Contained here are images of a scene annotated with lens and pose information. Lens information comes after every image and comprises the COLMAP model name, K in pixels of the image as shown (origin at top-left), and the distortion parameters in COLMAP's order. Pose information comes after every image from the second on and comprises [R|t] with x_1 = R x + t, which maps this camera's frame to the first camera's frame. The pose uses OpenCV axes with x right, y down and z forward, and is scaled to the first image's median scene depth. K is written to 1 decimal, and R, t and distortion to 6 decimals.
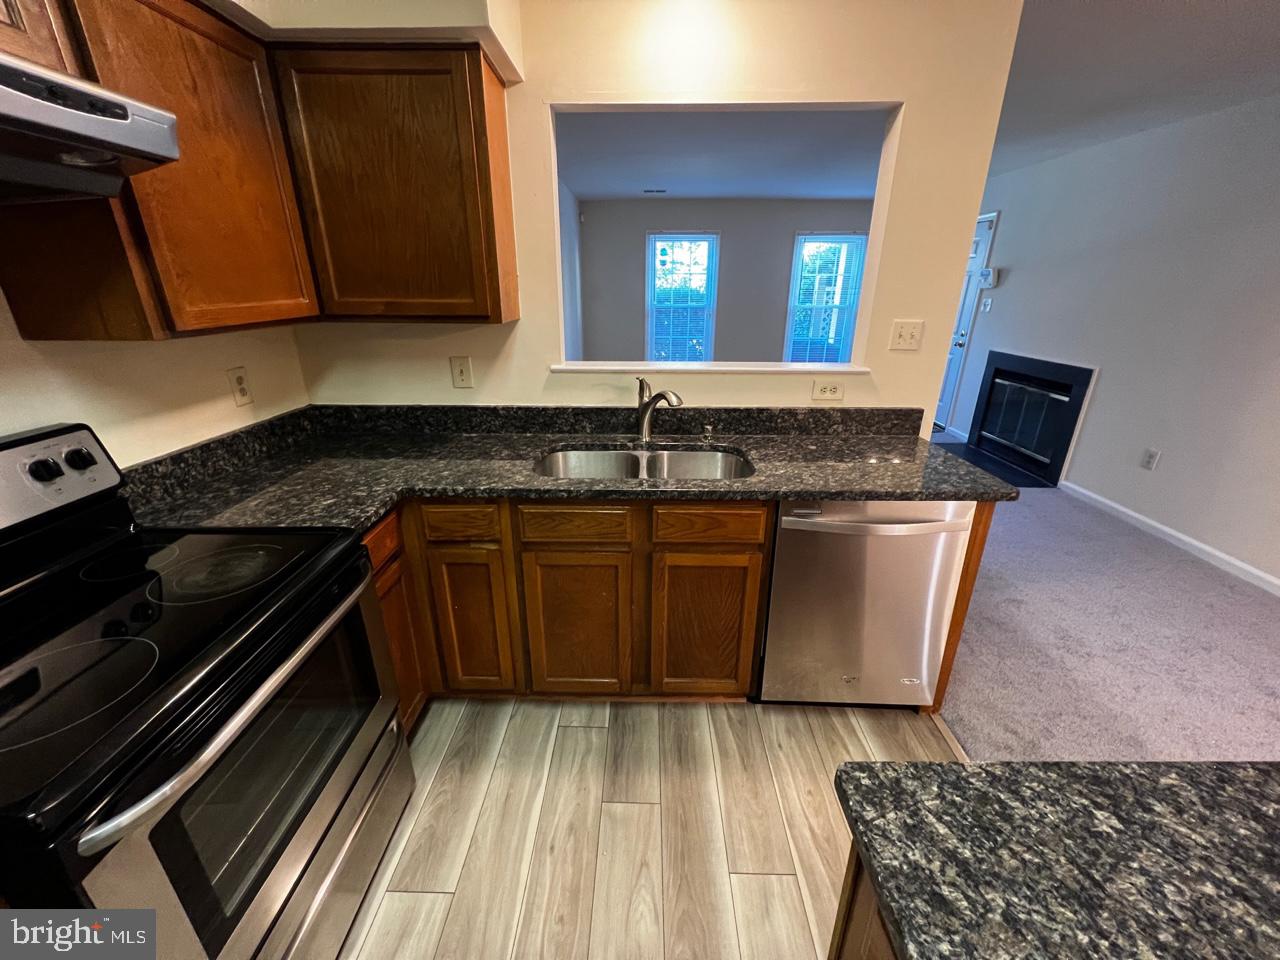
lens RADIAL K [[512.1, 0, 636.6], [0, 512.1, 477.2], [0, 0, 1]] dist [-0.000894, 0.000043]
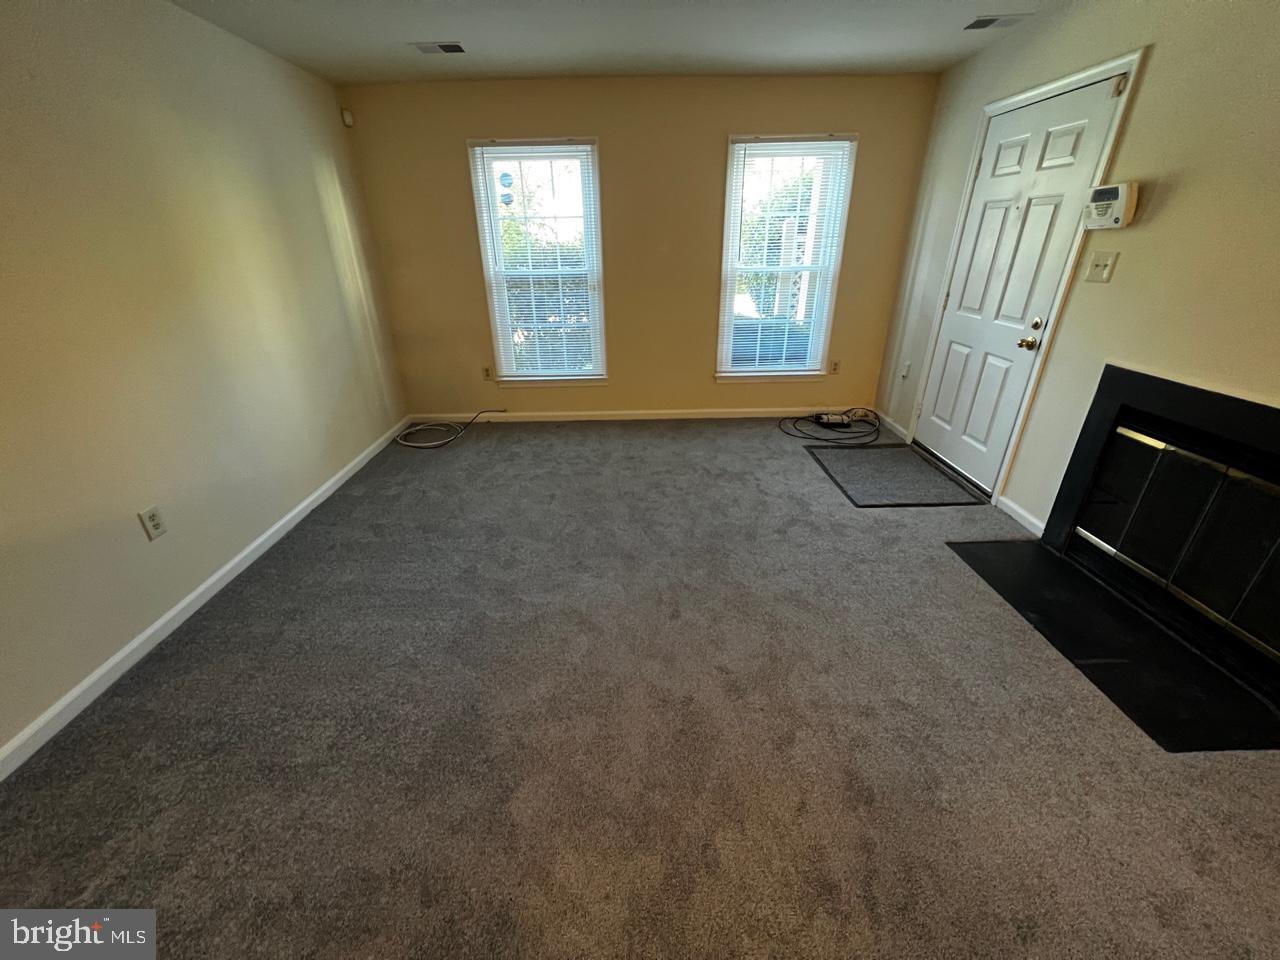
lens RADIAL K [[508.4, 0, 635.6], [0, 508.4, 478.2], [0, 0, 1]] dist [0.001618, 0.000190]
pose [[0.999526, -0.028382, 0.011910, 0.681180], [0.027343, 0.996437, 0.079787, -0.534154], [-0.014132, -0.079423, 0.996741, 1.465521]]
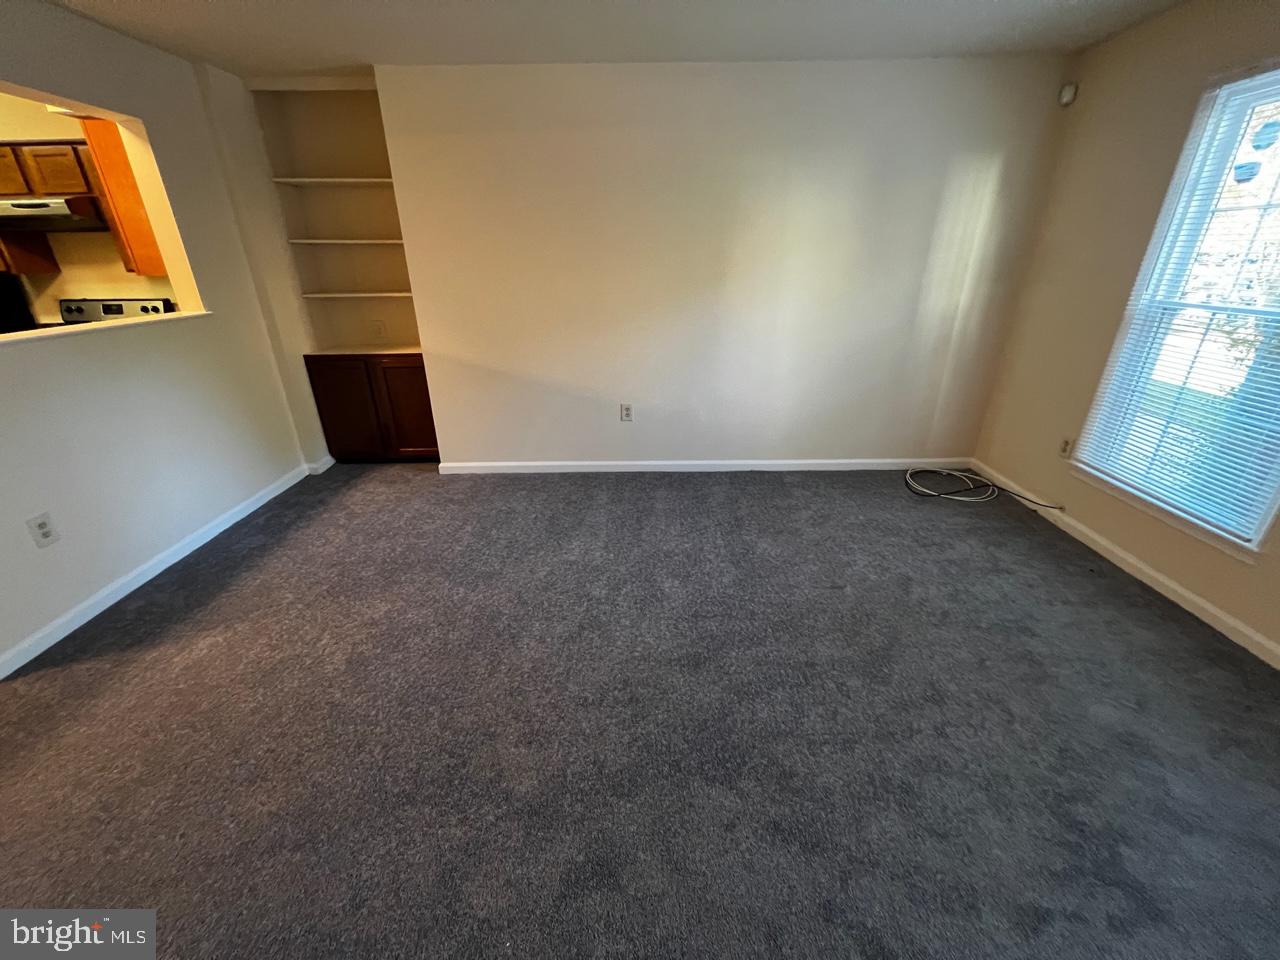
lens RADIAL K [[511.6, 0, 640.0], [0, 511.6, 480.0], [0, 0, 1]] dist [-0.001129, 0.000156]
pose [[0.009579, 0.399175, -0.916825, 1.539779], [-0.347878, 0.860924, 0.371202, -0.906650], [0.937491, 0.315388, 0.147111, 2.476463]]
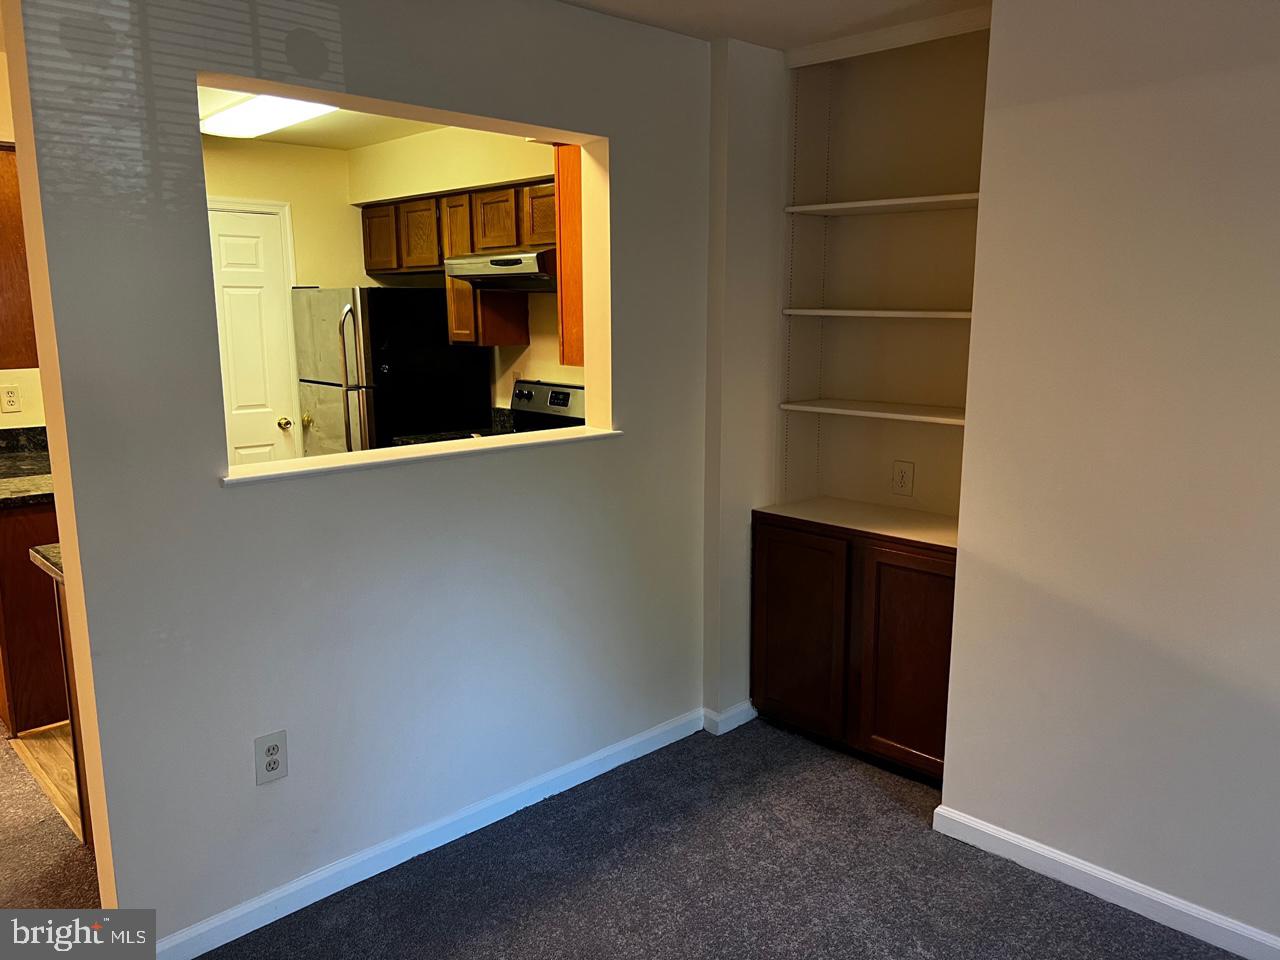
lens RADIAL K [[969.8, 0, 648.4], [0, 969.8, 483.2], [0, 0, 1]] dist [0.076277, -0.117347]
pose [[-0.709368, 0.124245, -0.693801, 1.035676], [-0.252178, 0.874445, 0.414431, -0.956120], [0.658181, 0.468946, -0.588972, 2.396936]]
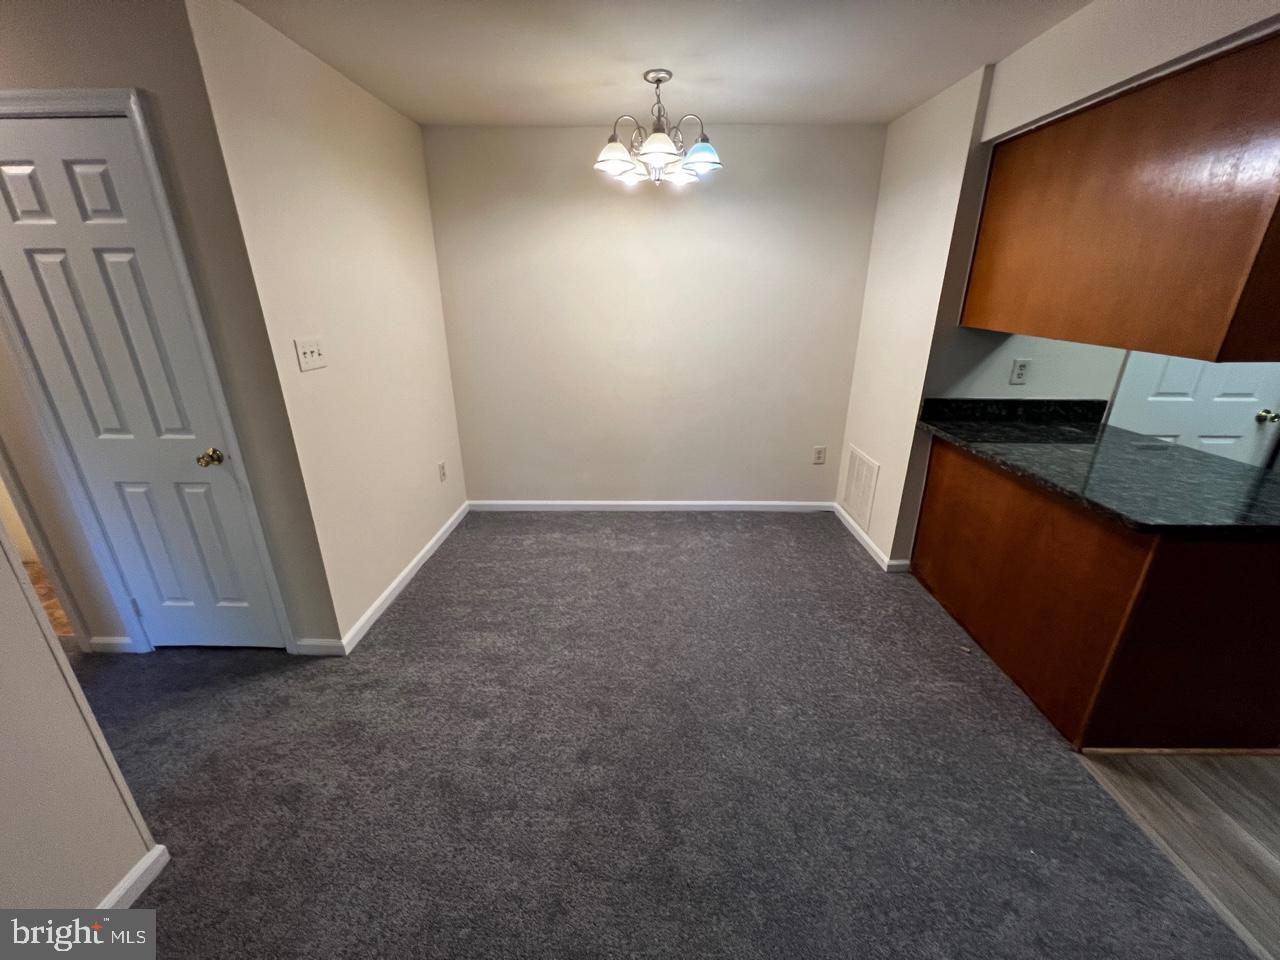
lens RADIAL K [[512.1, 0, 636.6], [0, 512.1, 477.2], [0, 0, 1]] dist [-0.000894, 0.000043]
pose [[-0.999977, -0.001403, 0.006578, 1.498132], [0.003242, 0.756351, 0.654158, -0.390303], [-0.005893, 0.654165, -0.756329, 0.977079]]
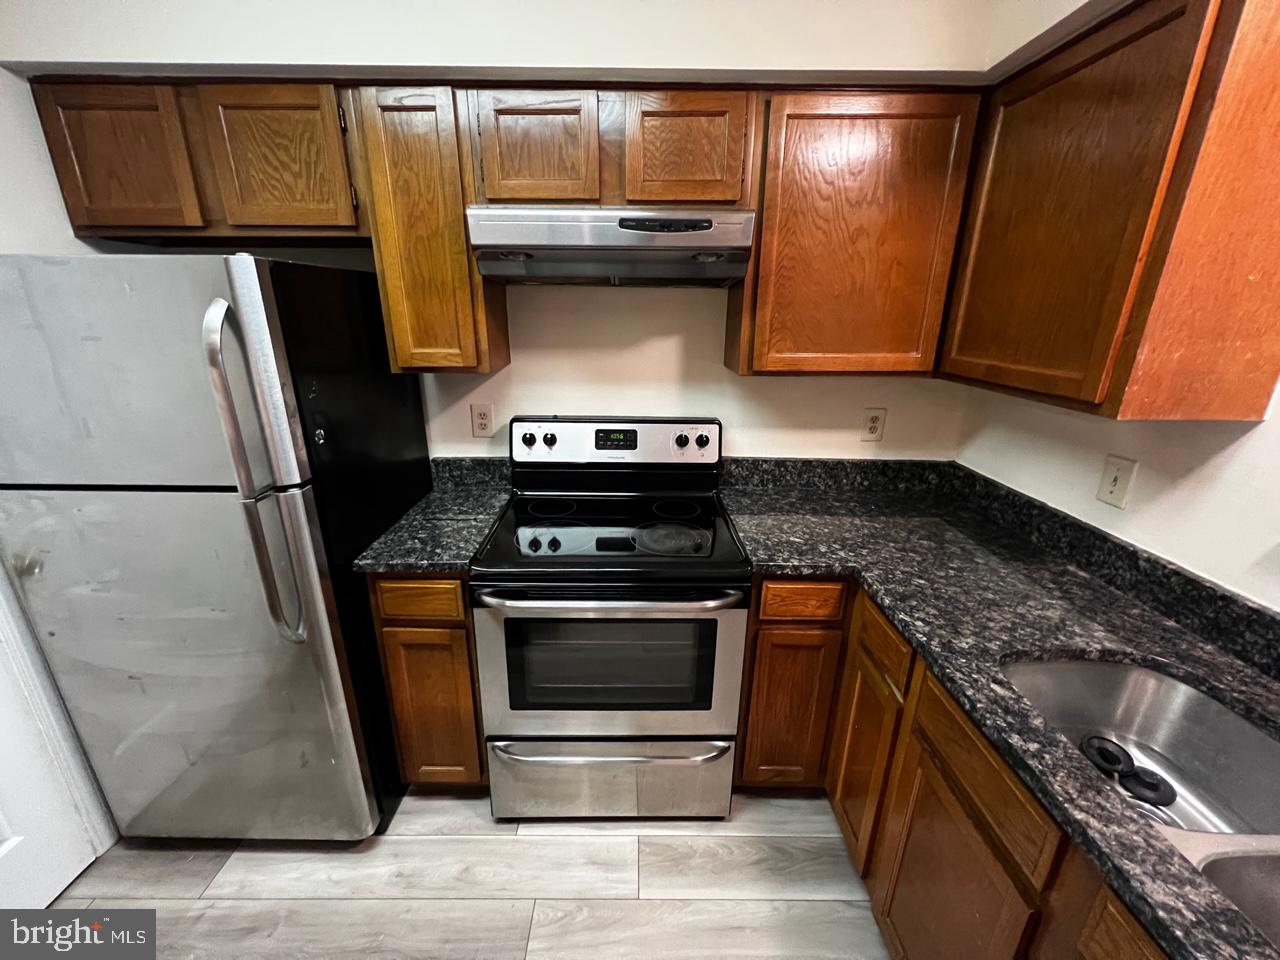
lens RADIAL K [[512.1, 0, 636.6], [0, 512.1, 477.2], [0, 0, 1]] dist [-0.000894, 0.000043]
pose [[0.021593, 0.307601, -0.951271, 0.295359], [-0.364638, 0.888373, 0.278985, -0.200225], [0.930899, 0.340845, 0.131346, 0.425543]]
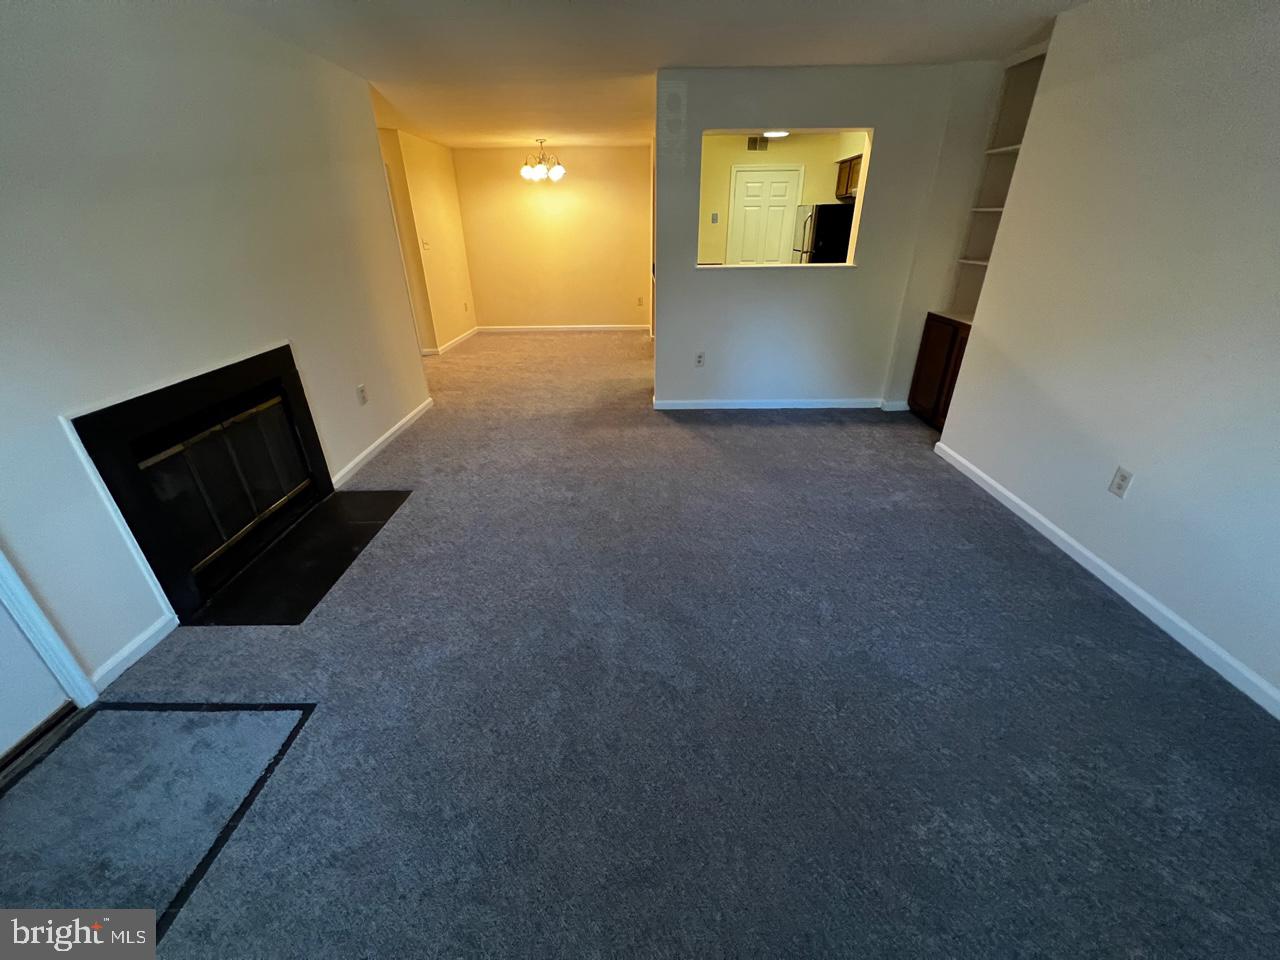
lens RADIAL K [[508.4, 0, 635.6], [0, 508.4, 478.2], [0, 0, 1]] dist [0.001618, 0.000190]
pose [[-0.999960, 0.006016, 0.006658, 0.789488], [0.008973, 0.675769, 0.737059, -1.325775], [-0.000065, 0.737089, -0.675796, 3.494447]]
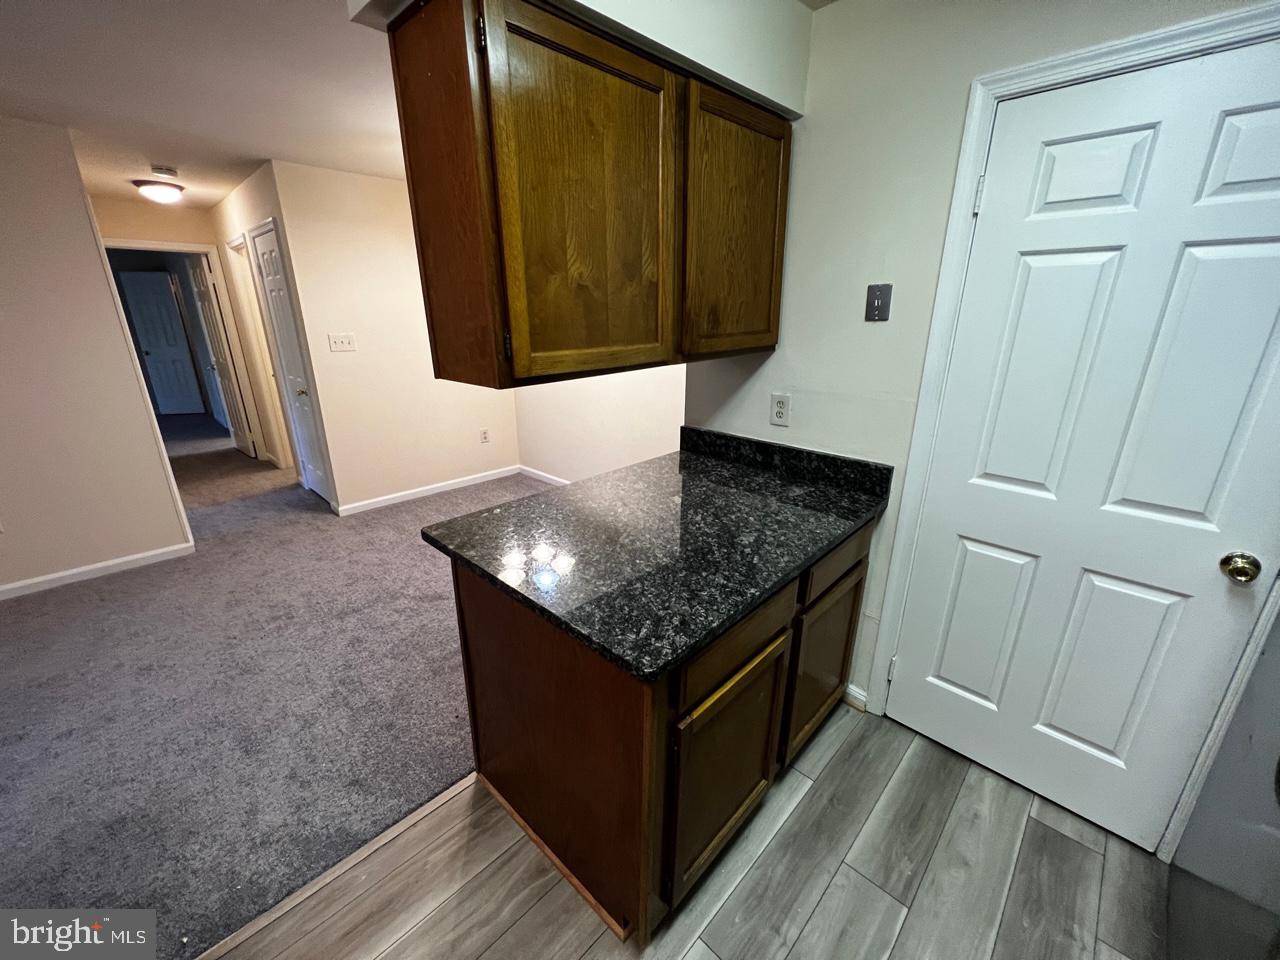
lens RADIAL K [[512.1, 0, 636.6], [0, 512.1, 477.2], [0, 0, 1]] dist [-0.000894, 0.000043]
pose [[-0.730262, -0.213413, 0.648977, -0.138678], [0.242232, 0.807348, 0.538064, -0.232113], [-0.638780, 0.550131, -0.537880, 0.573825]]
